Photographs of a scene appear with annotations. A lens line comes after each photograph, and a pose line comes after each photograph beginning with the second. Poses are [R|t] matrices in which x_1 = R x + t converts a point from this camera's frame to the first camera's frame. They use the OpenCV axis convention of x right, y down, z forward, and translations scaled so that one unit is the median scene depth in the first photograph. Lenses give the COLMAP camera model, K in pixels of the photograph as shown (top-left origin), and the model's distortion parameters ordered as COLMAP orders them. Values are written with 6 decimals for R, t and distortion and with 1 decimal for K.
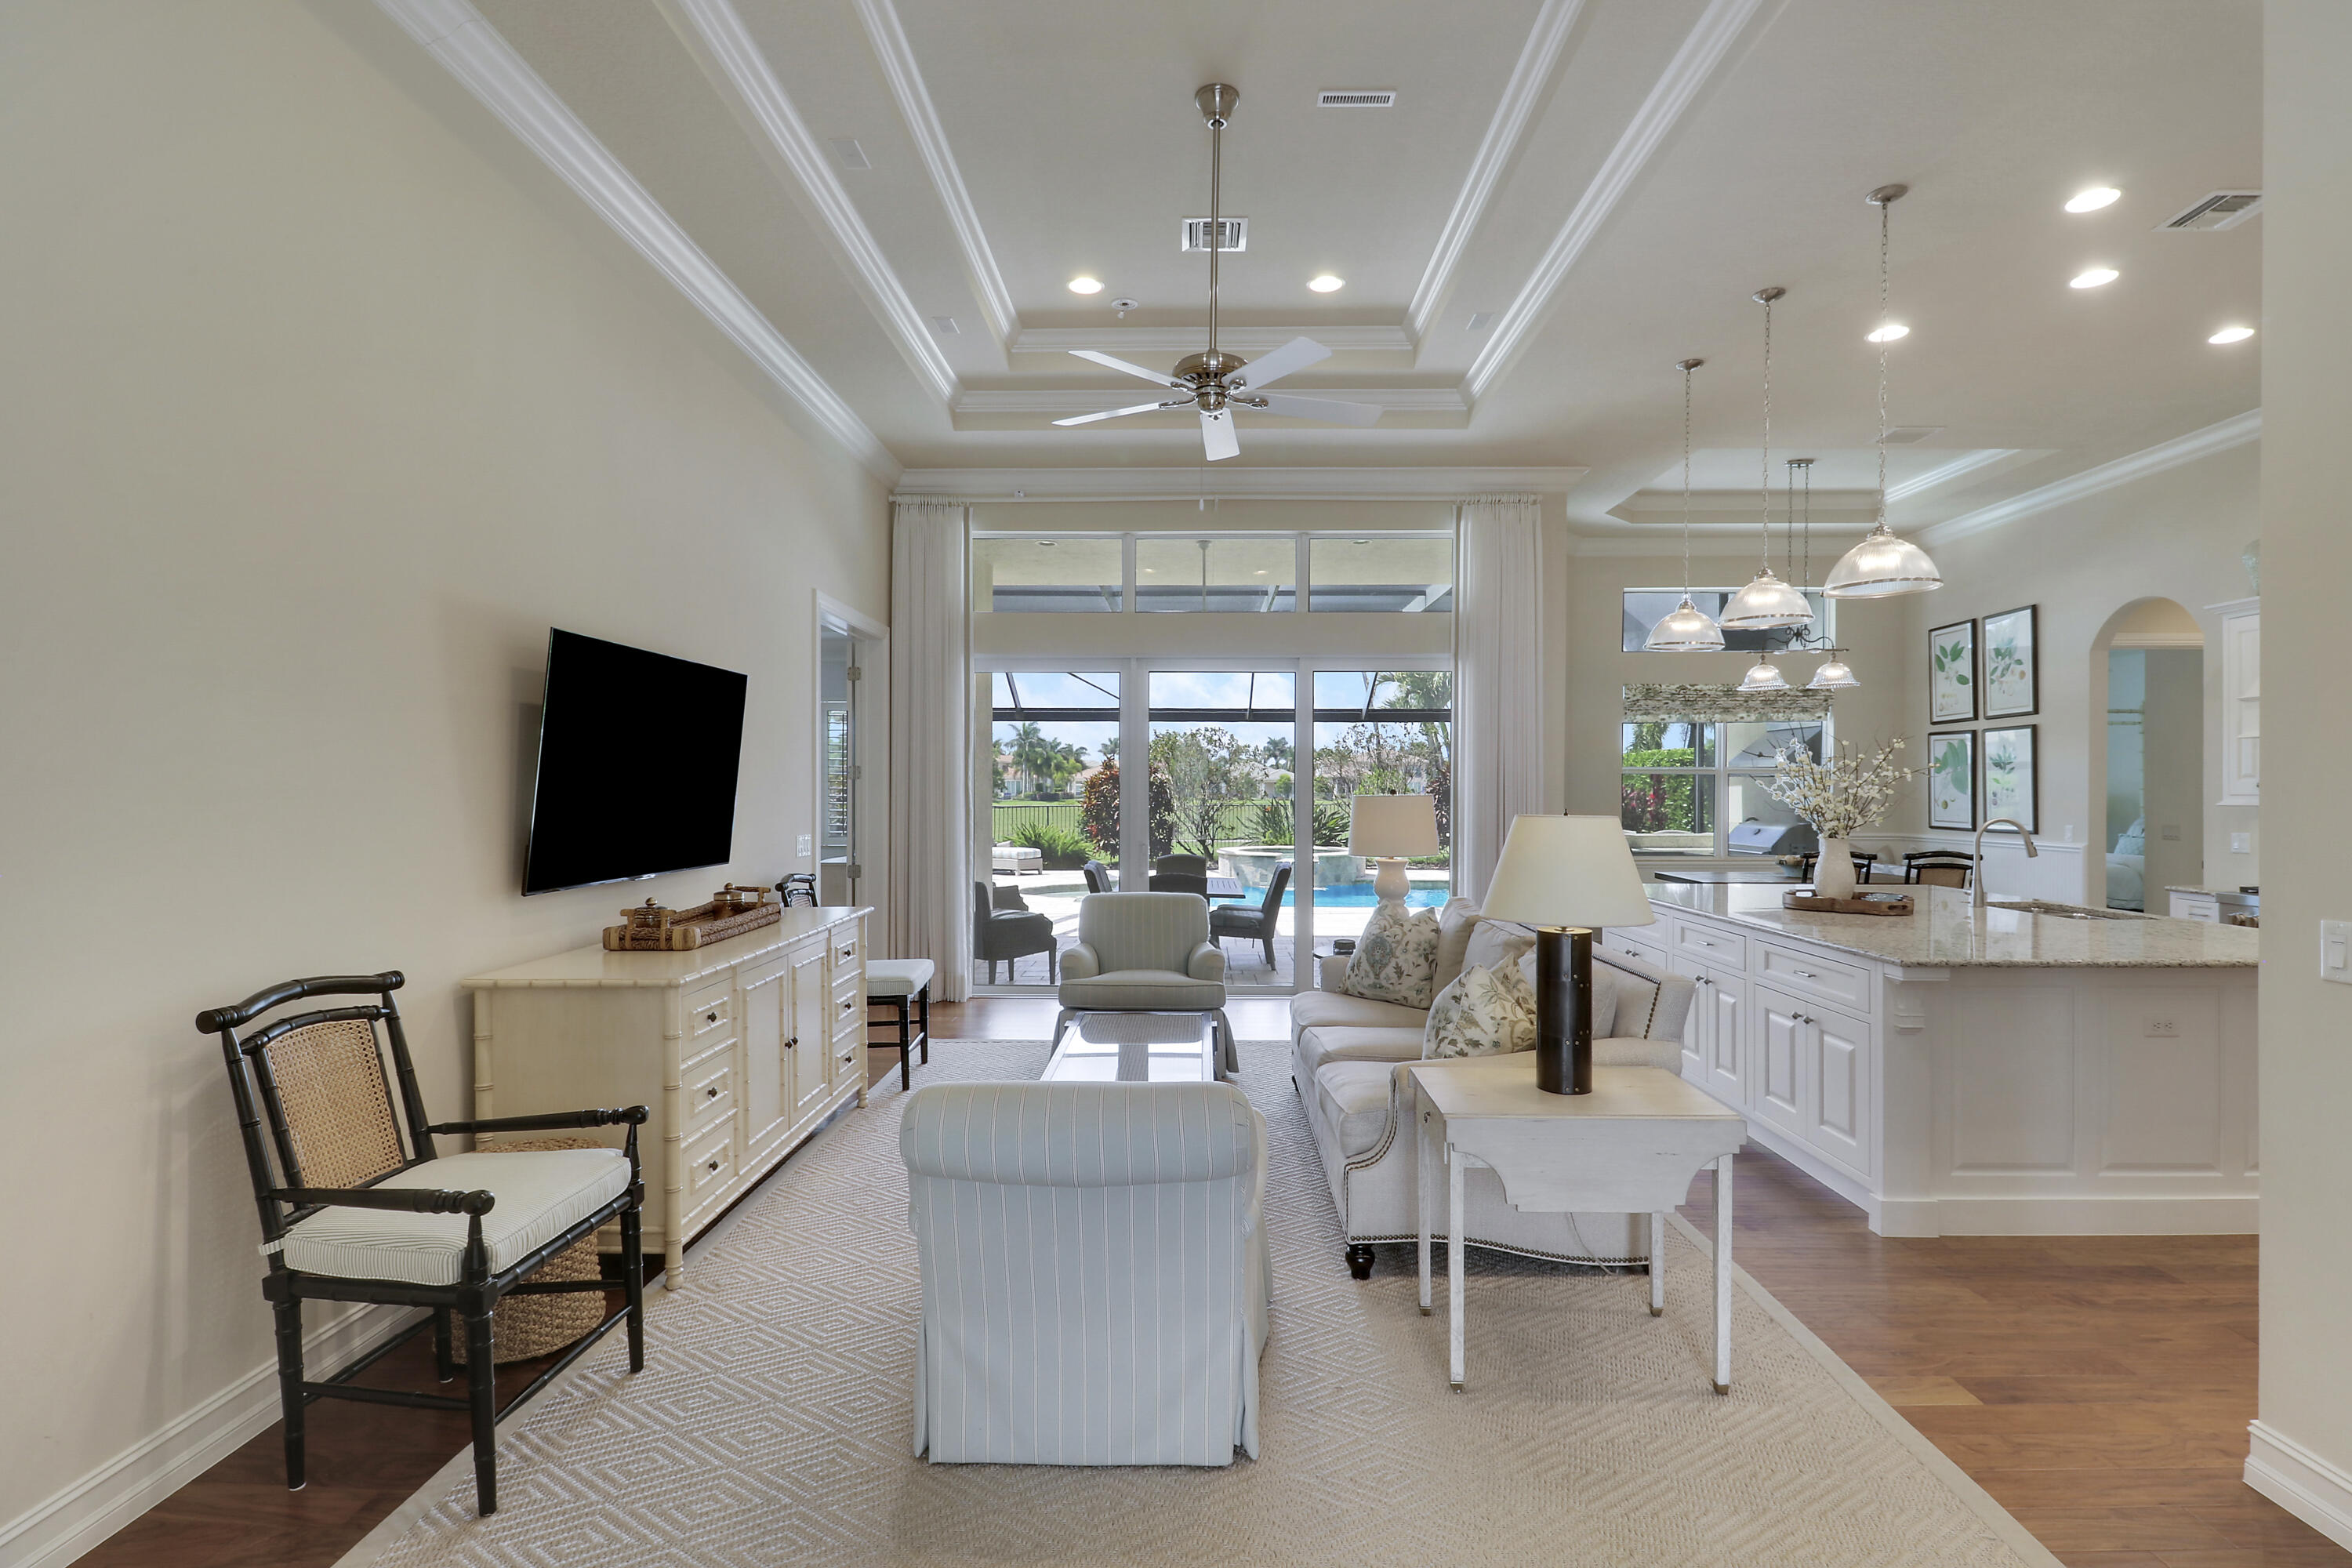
lens RADIAL K [[1131.9, 0, 1167.6], [0, 1131.9, 798.8], [0, 0, 1]] dist [0.001916, -0.000073]
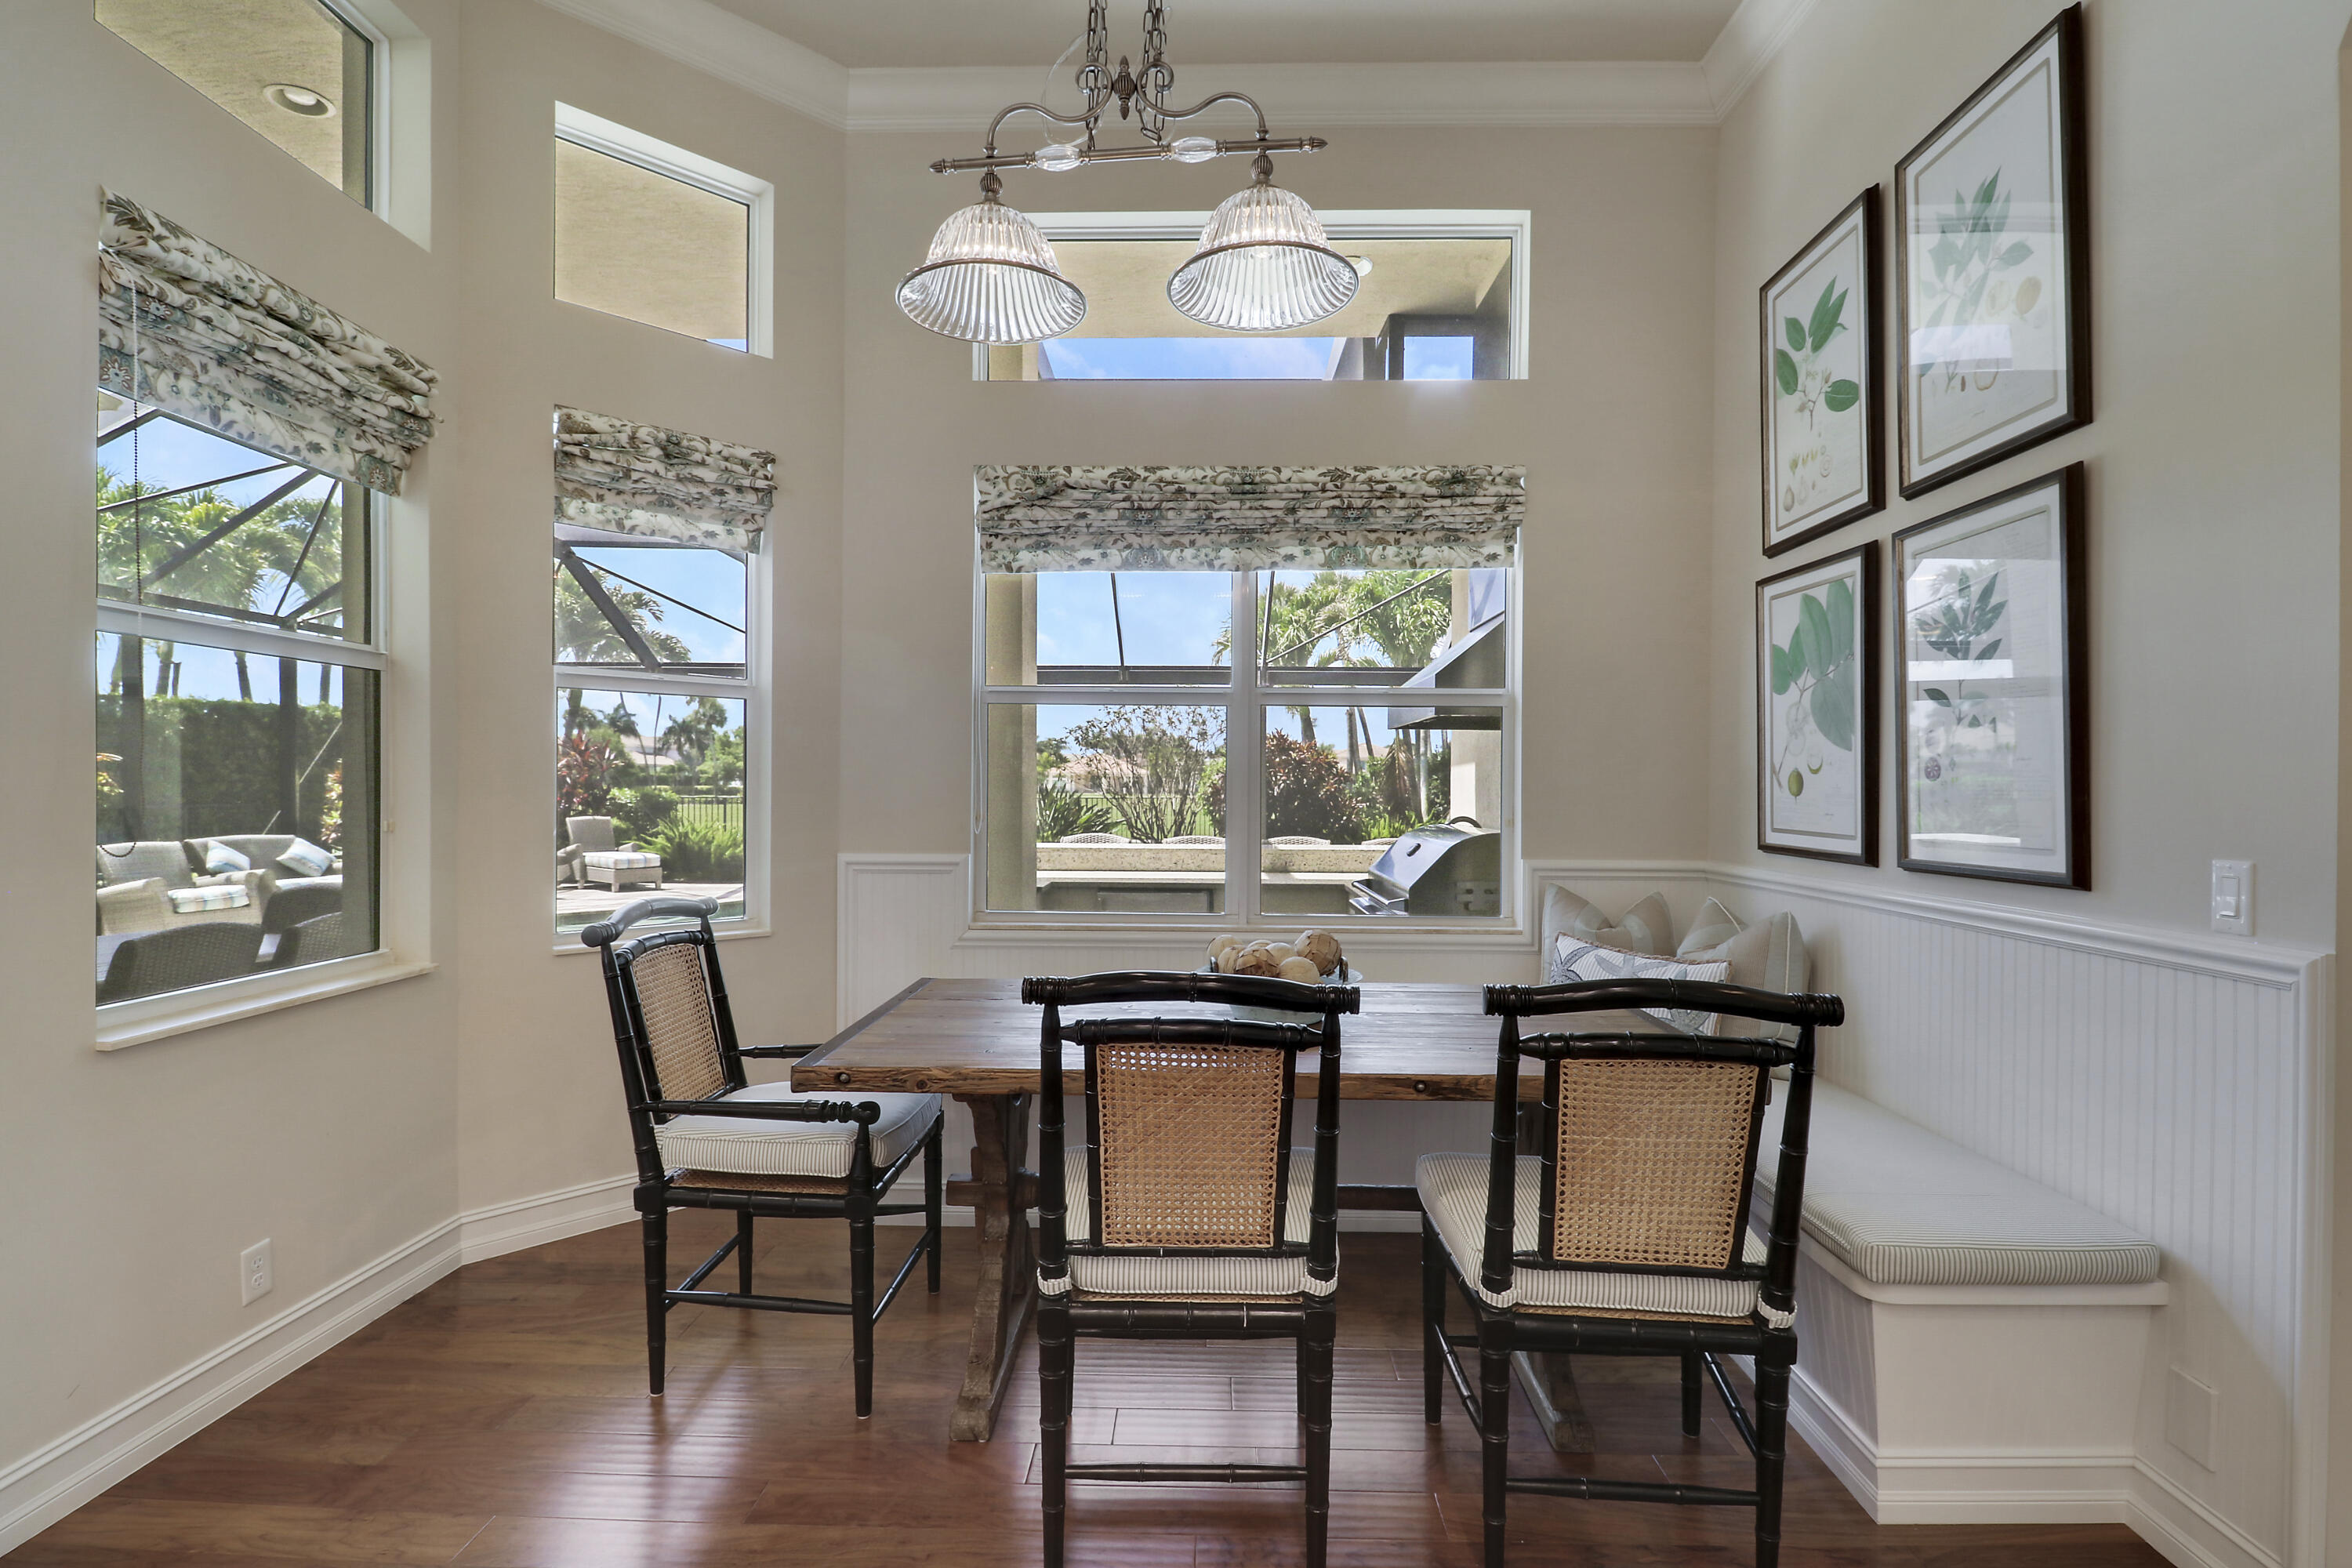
lens RADIAL K [[1109.1, 0, 1164.9], [0, 1109.1, 796.6], [0, 0, 1]] dist [0.002683, 0.000371]
pose [[0.999868, 0.004800, -0.015500, 0.517889], [-0.004760, 0.999985, 0.002640, 0.009693], [0.015513, -0.002566, 0.999876, 0.684818]]
